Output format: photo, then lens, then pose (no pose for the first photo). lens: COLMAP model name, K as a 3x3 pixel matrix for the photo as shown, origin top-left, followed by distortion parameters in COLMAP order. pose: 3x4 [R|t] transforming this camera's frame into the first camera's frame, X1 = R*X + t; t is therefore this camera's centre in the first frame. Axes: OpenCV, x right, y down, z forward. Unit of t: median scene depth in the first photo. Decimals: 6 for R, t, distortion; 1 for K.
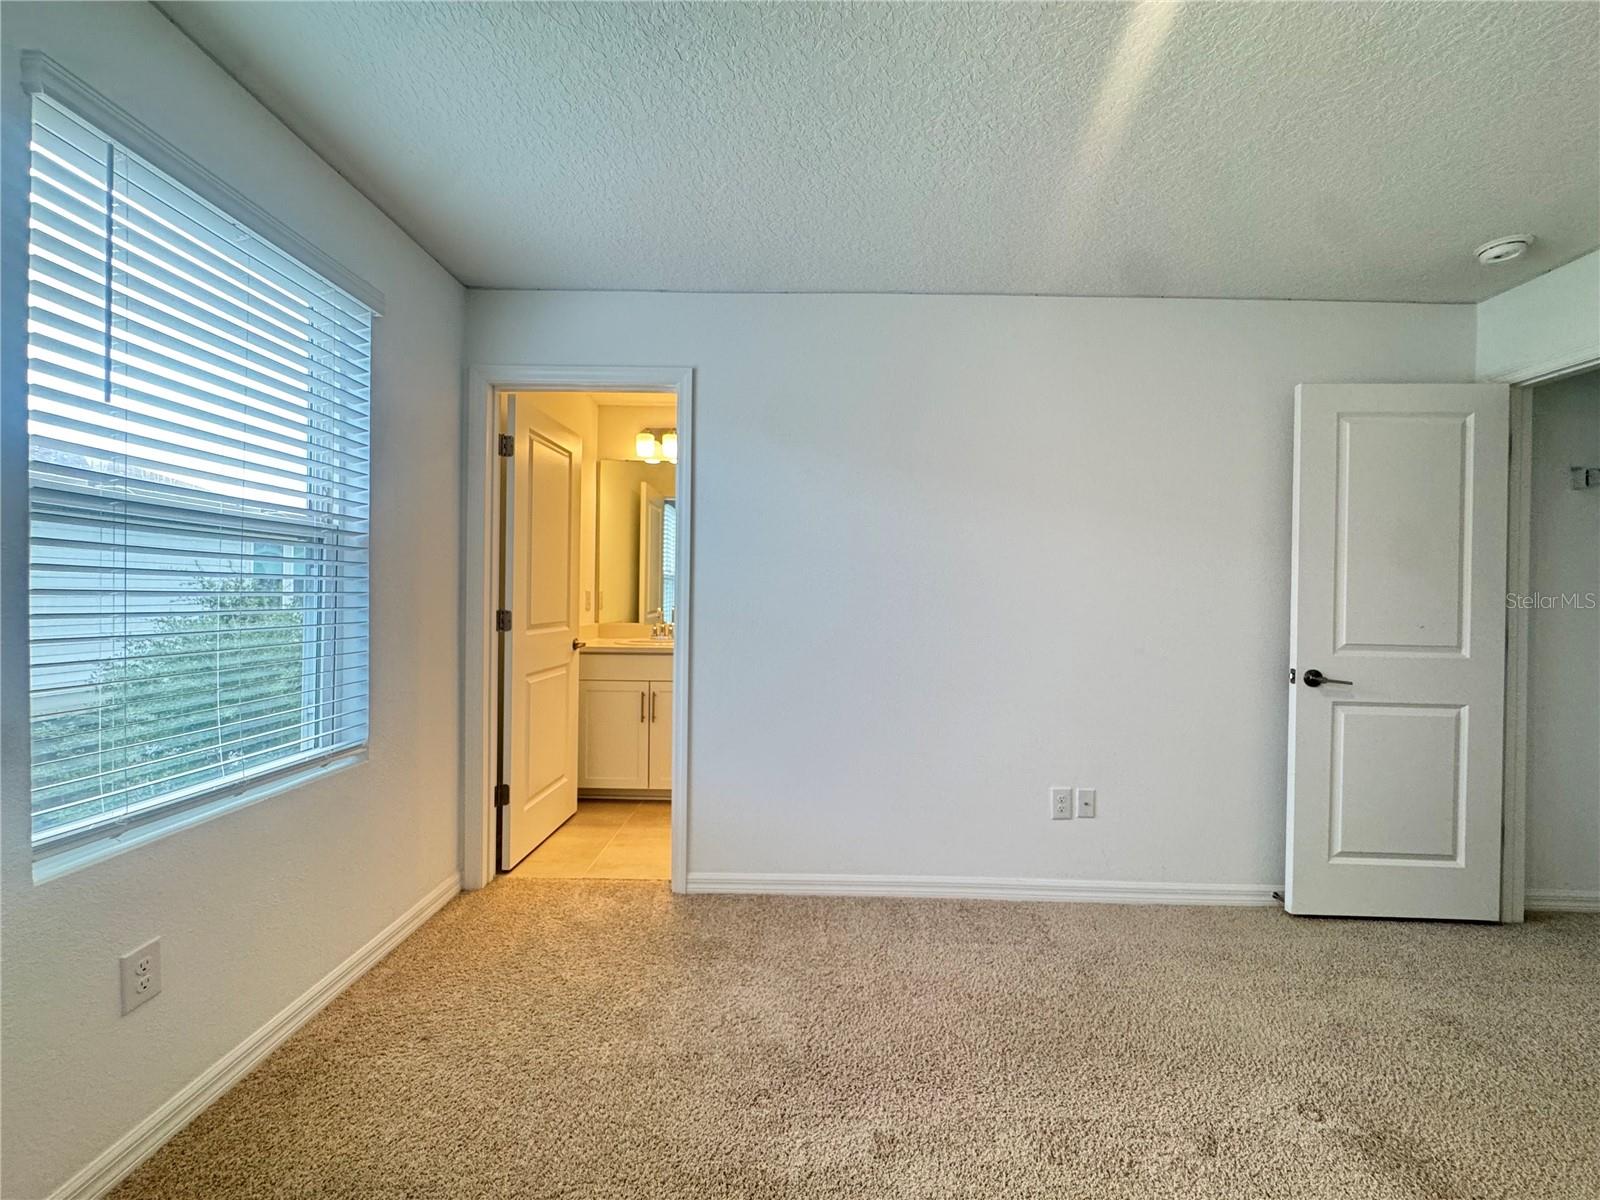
lens RADIAL K [[641.8, 0, 797.5], [0, 641.8, 601.2], [0, 0, 1]] dist [-0.000452, -0.001075]
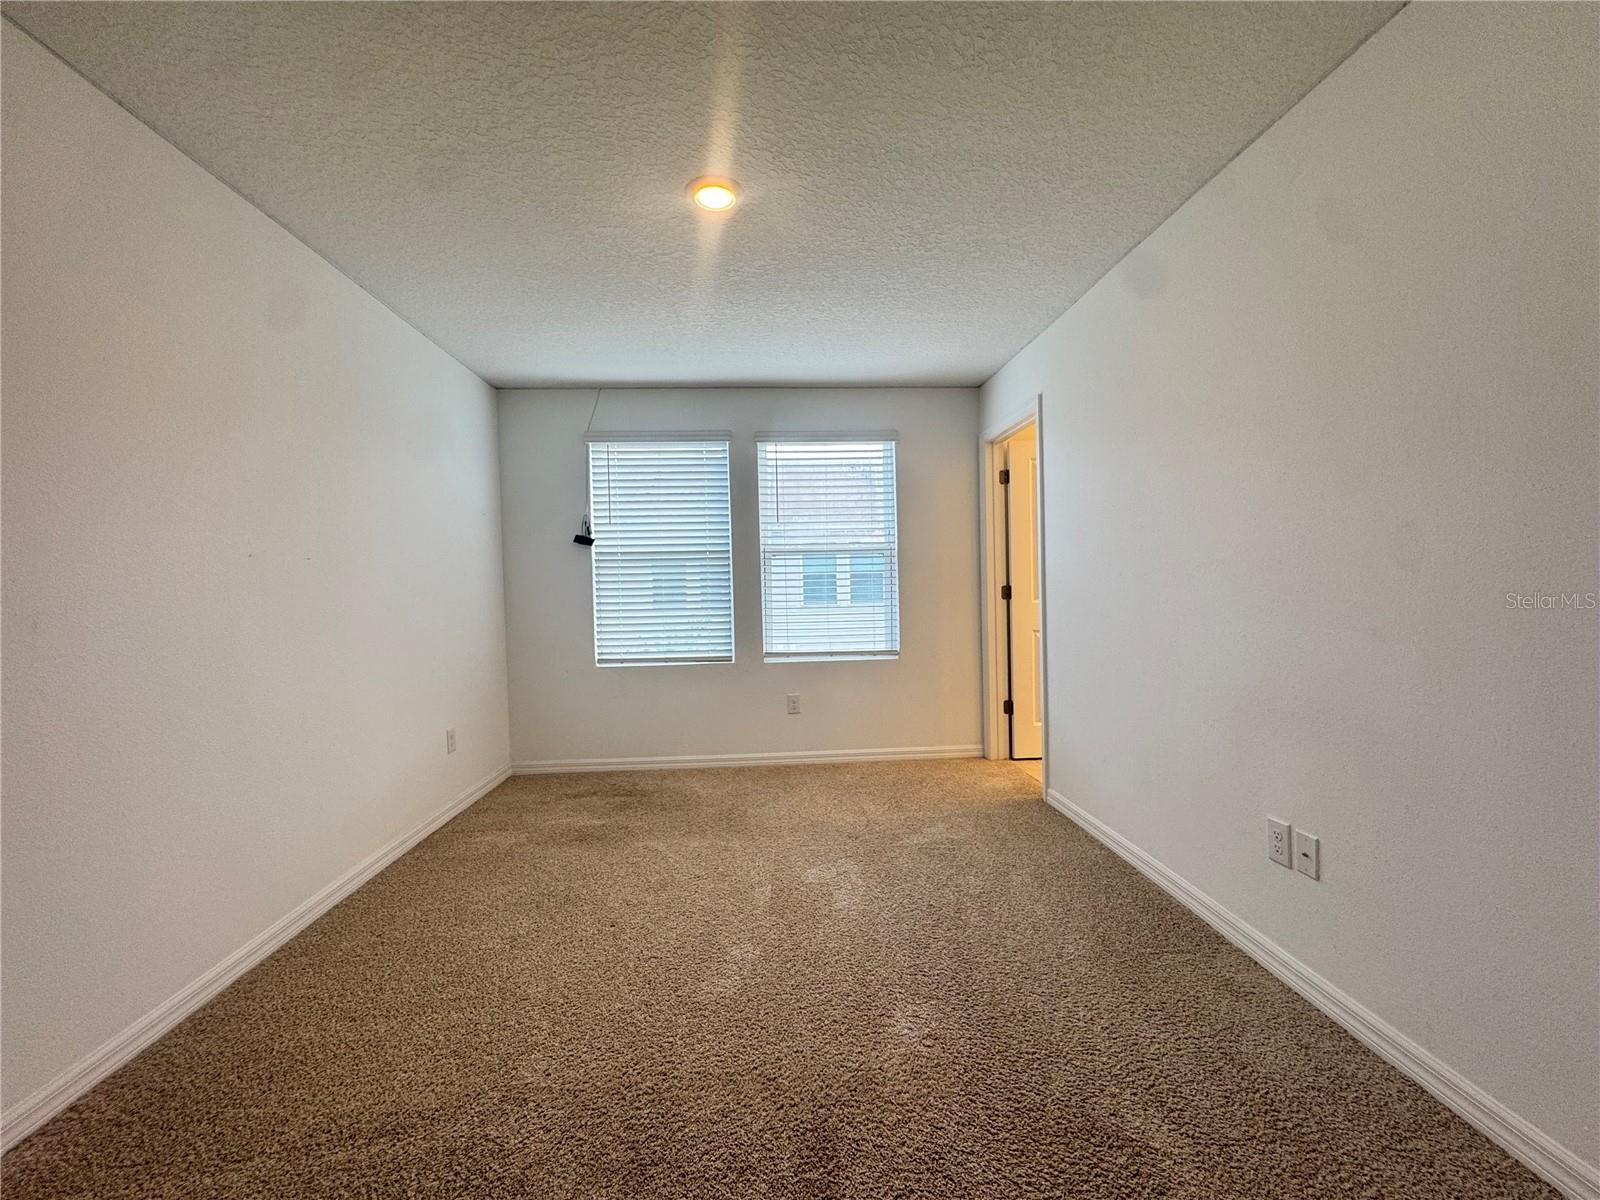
lens RADIAL K [[641.8, 0, 797.9], [0, 641.8, 594.0], [0, 0, 1]] dist [-0.000452, -0.001075]
pose [[0.069417, -0.005162, -0.997574, 1.140923], [0.020531, 0.999782, -0.003744, 0.033275], [0.997376, -0.020222, 0.069508, 0.441968]]
